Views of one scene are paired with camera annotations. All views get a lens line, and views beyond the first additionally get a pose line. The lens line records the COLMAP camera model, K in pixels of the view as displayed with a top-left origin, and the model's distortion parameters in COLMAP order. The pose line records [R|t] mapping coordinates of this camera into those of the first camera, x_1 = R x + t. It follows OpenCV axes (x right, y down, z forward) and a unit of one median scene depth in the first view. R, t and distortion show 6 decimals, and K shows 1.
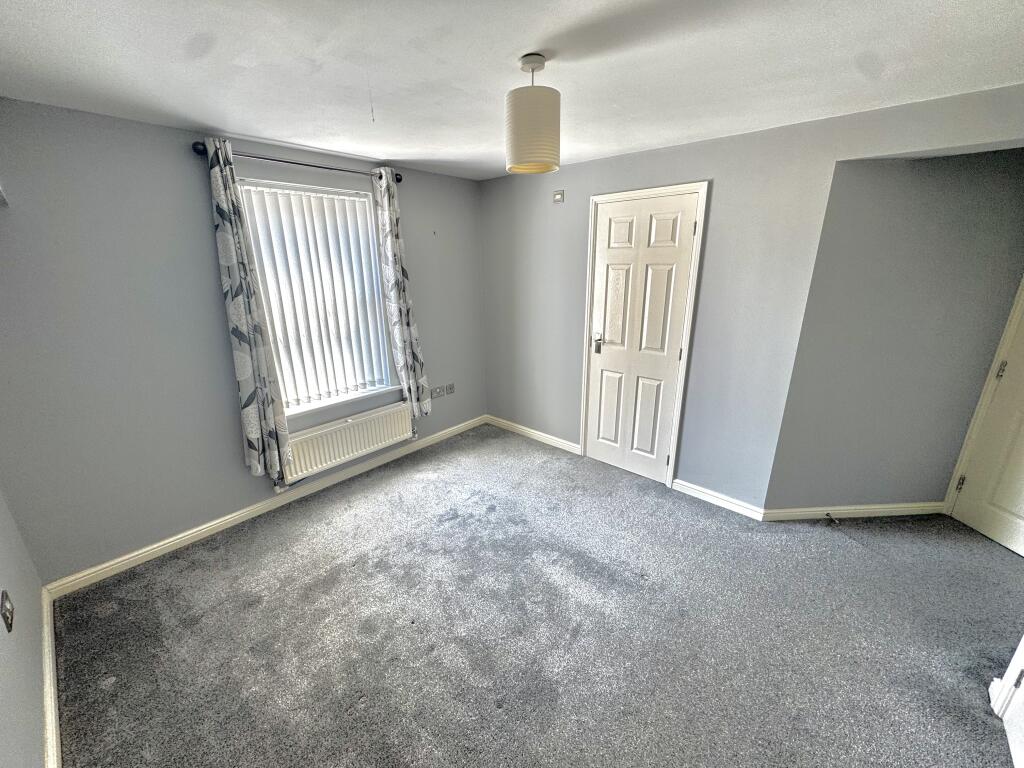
lens RADIAL K [[407.1, 0, 512.0], [0, 407.1, 384.0], [0, 0, 1]] dist [0.000721, 0.000057]
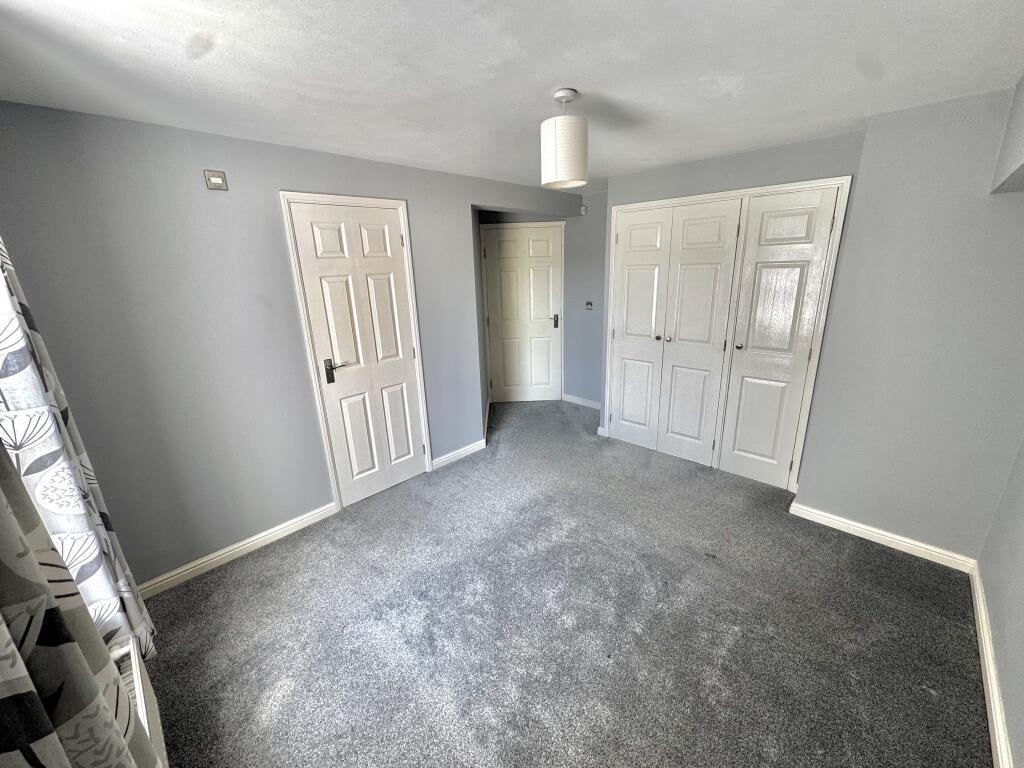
lens RADIAL K [[407.1, 0, 512.0], [0, 407.1, 384.0], [0, 0, 1]] dist [0.000721, 0.000057]
pose [[0.048646, -0.284361, 0.957482, -0.610907], [0.327326, 0.910218, 0.253694, -0.175552], [-0.943659, 0.301067, 0.137357, 0.575449]]
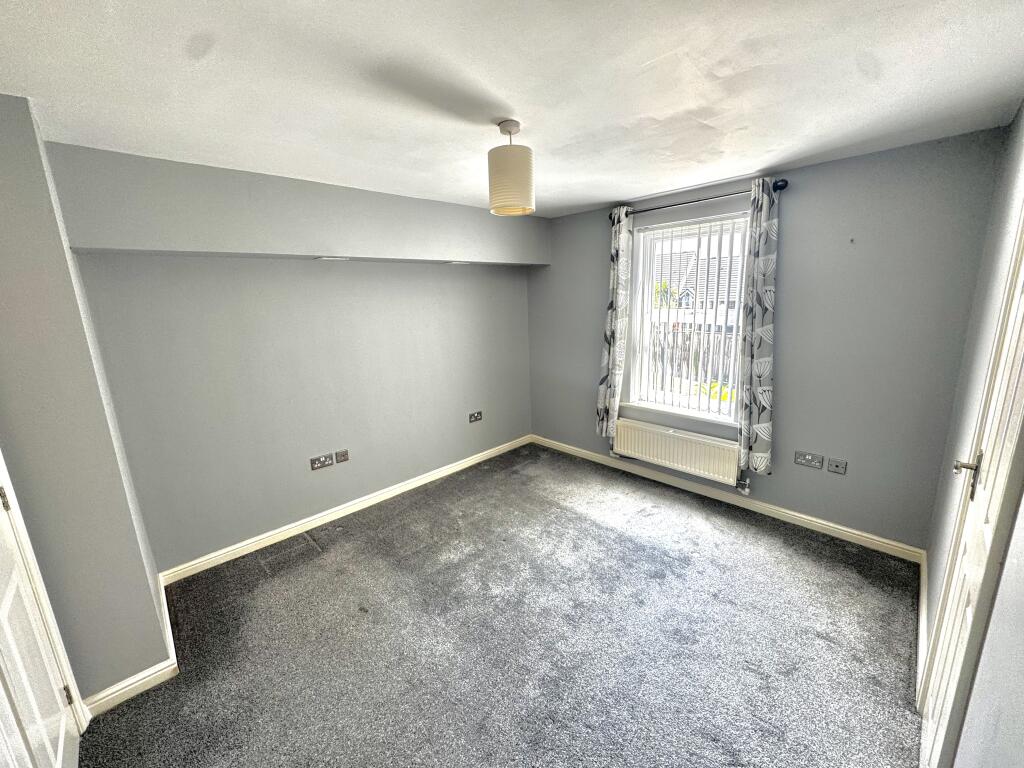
lens RADIAL K [[407.1, 0, 512.0], [0, 407.1, 384.0], [0, 0, 1]] dist [0.000721, 0.000057]
pose [[-0.060780, 0.223815, -0.972735, 0.647033], [-0.263695, 0.936313, 0.231911, -0.166282], [0.962689, 0.270601, 0.002110, 0.560699]]
